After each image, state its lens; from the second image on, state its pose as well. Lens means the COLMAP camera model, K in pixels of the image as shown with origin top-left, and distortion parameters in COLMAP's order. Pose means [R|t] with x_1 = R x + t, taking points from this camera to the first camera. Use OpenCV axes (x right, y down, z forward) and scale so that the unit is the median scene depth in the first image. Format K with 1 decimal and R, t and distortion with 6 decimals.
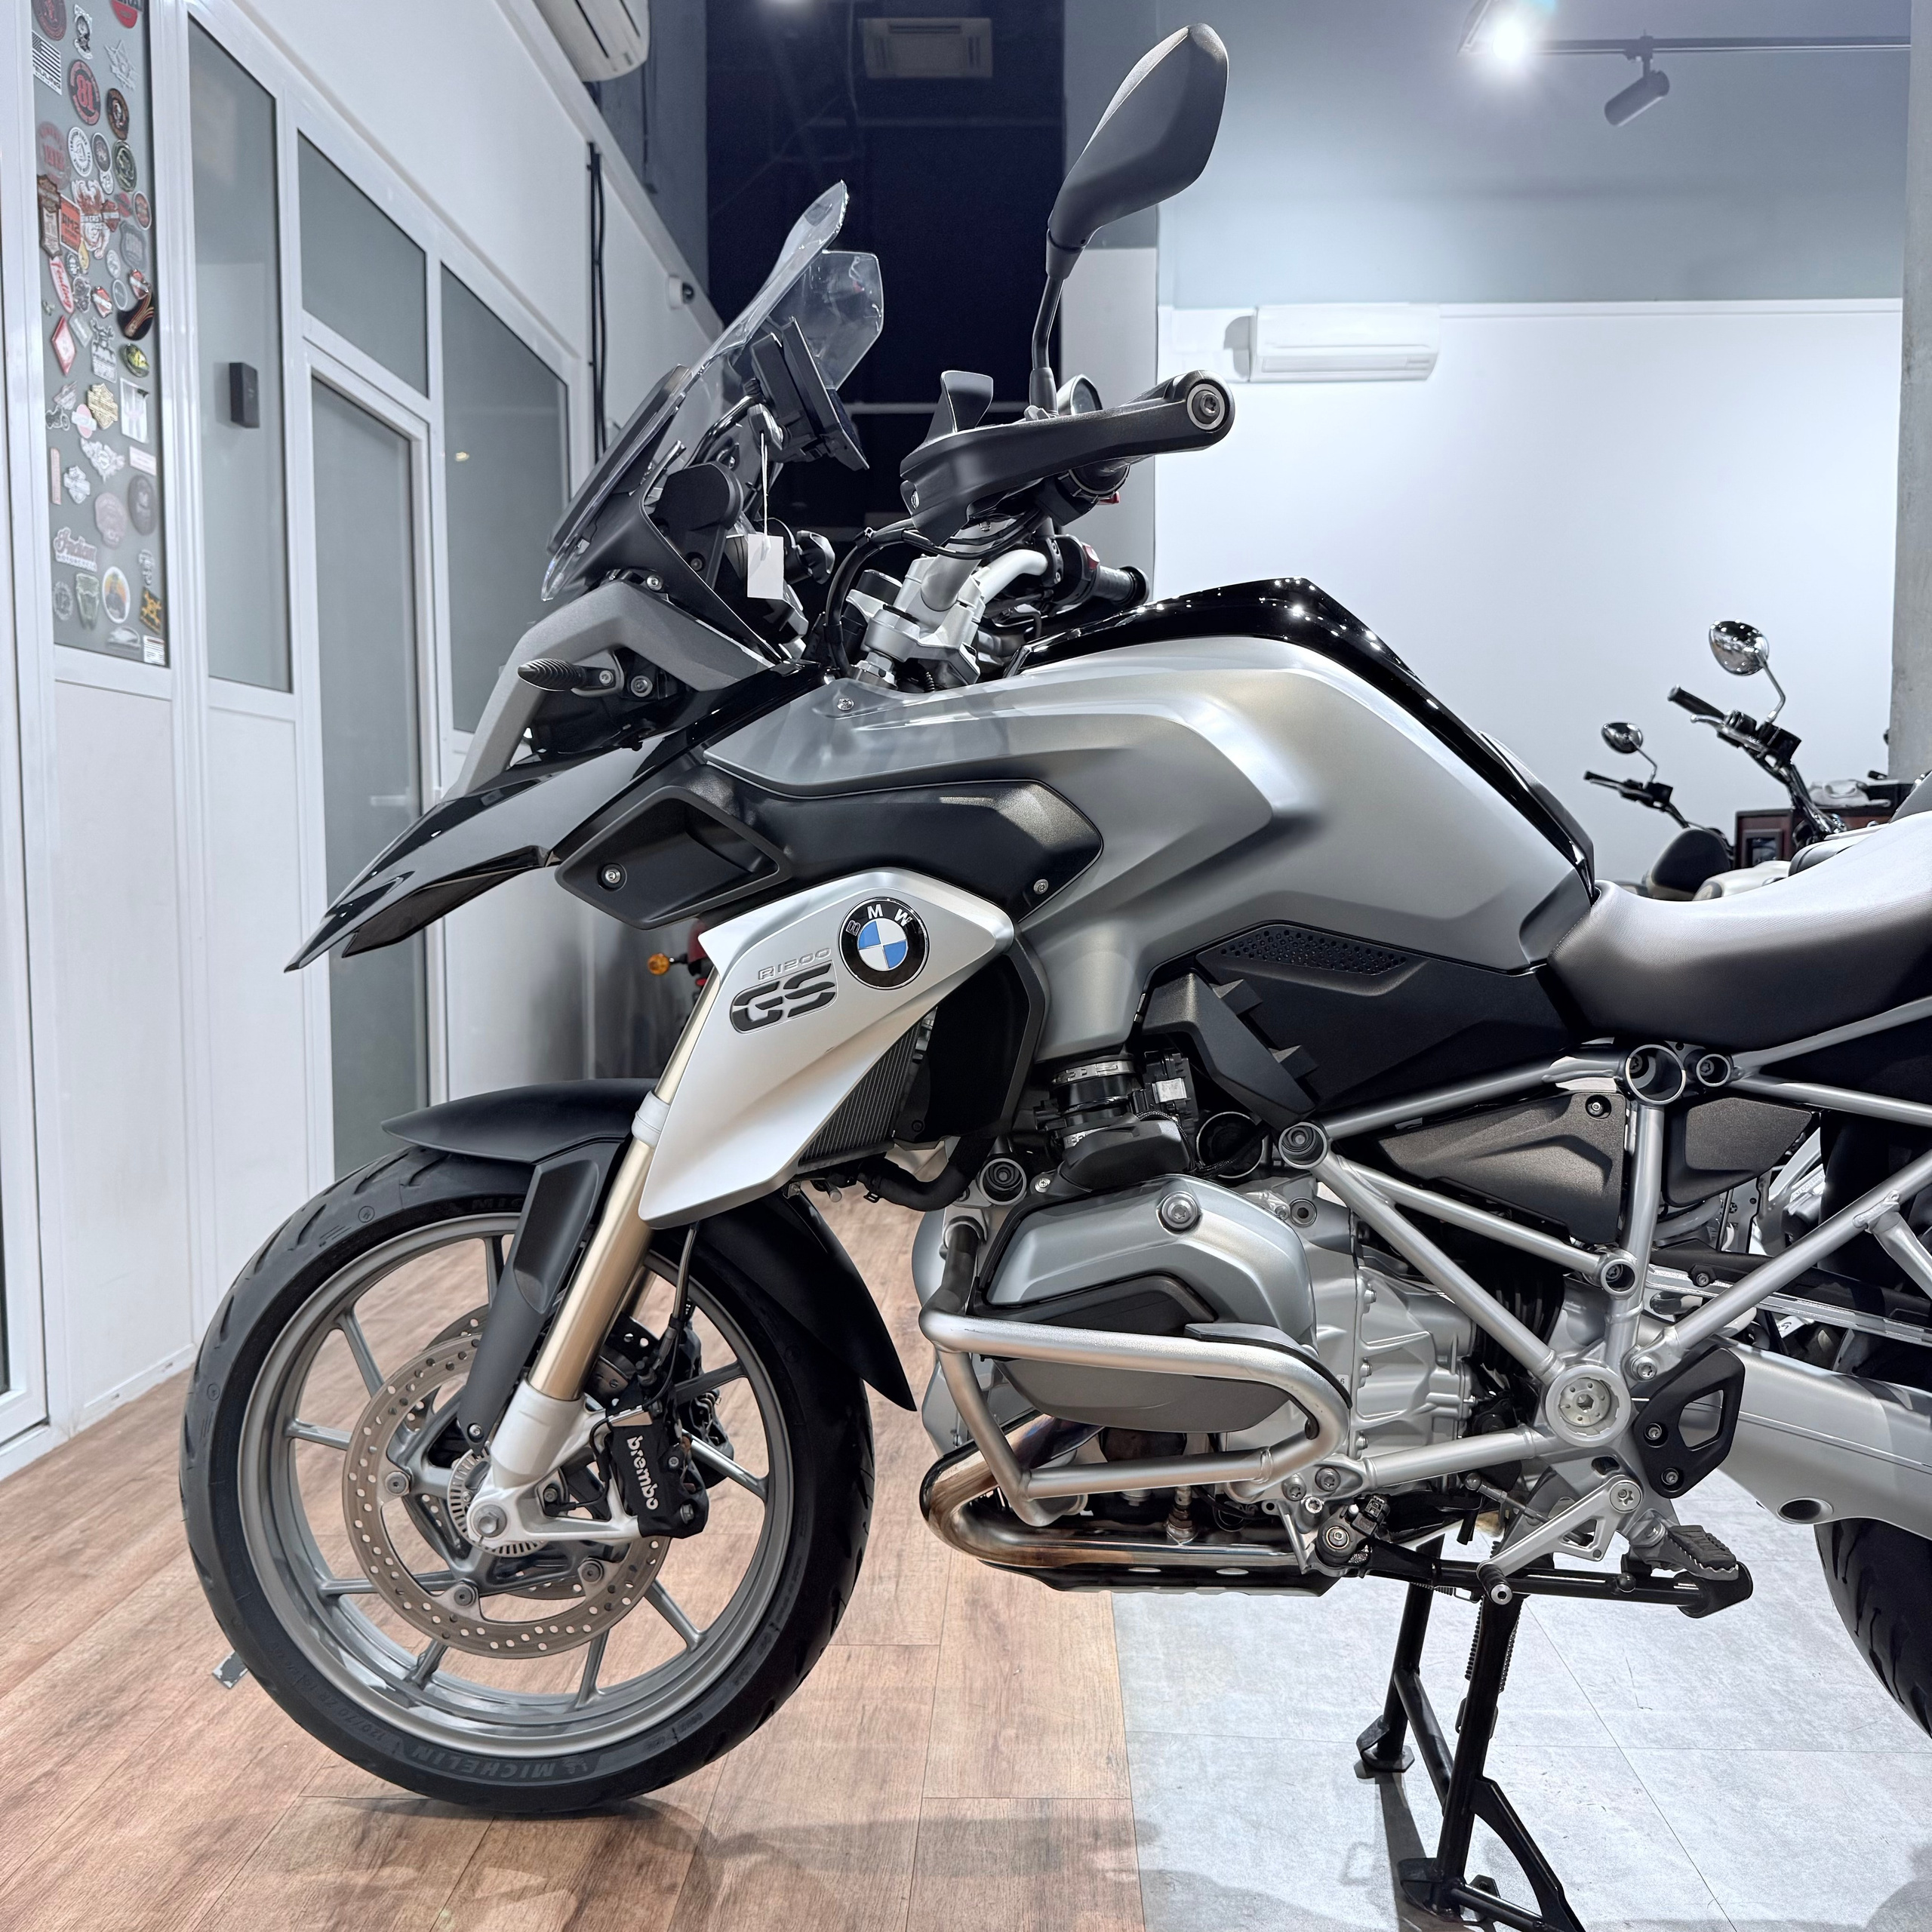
lens RADIAL K [[1831.6, 0, 964.0], [0, 1831.6, 974.2], [0, 0, 1]] dist [0.084320, -0.154796]
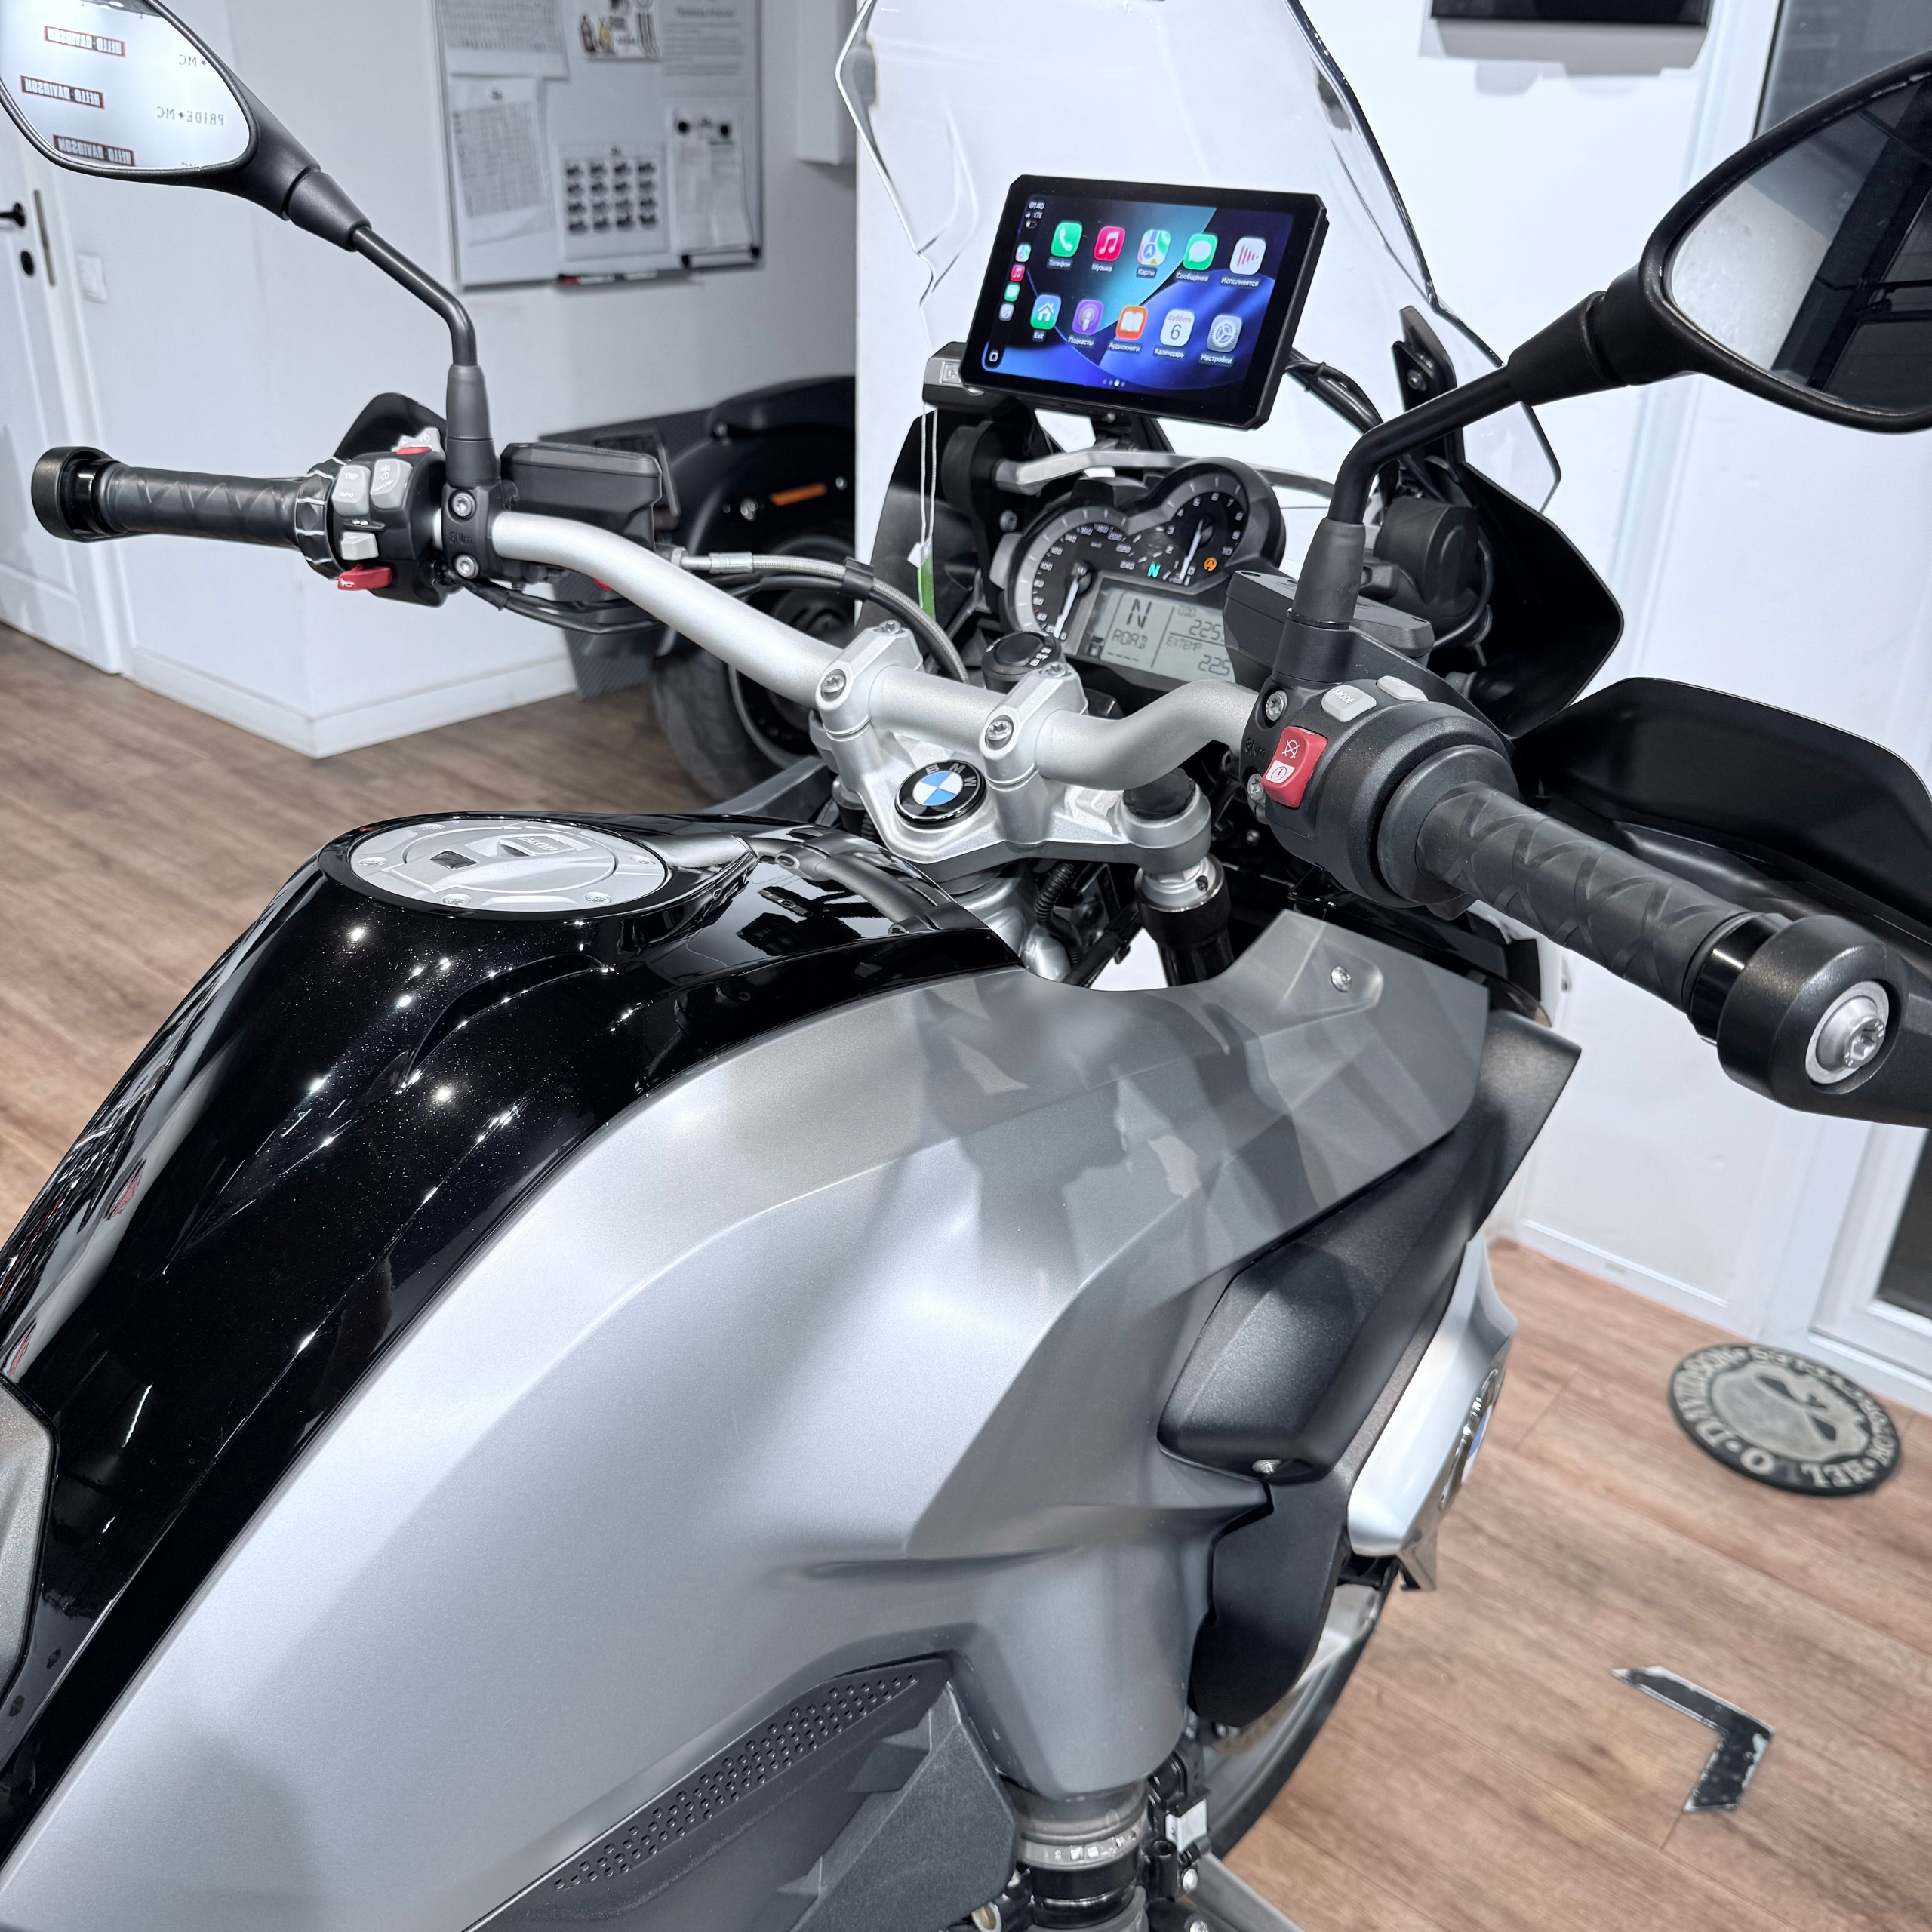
lens RADIAL K [[1807.0, 0, 966.6], [0, 1807.0, 972.2], [0, 0, 1]] dist [0.173569, -0.405977]
pose [[-0.600161, 0.348482, -0.719977, 0.397728], [-0.081151, 0.868936, 0.488226, -0.404276], [0.795752, 0.351442, -0.493222, 1.312569]]
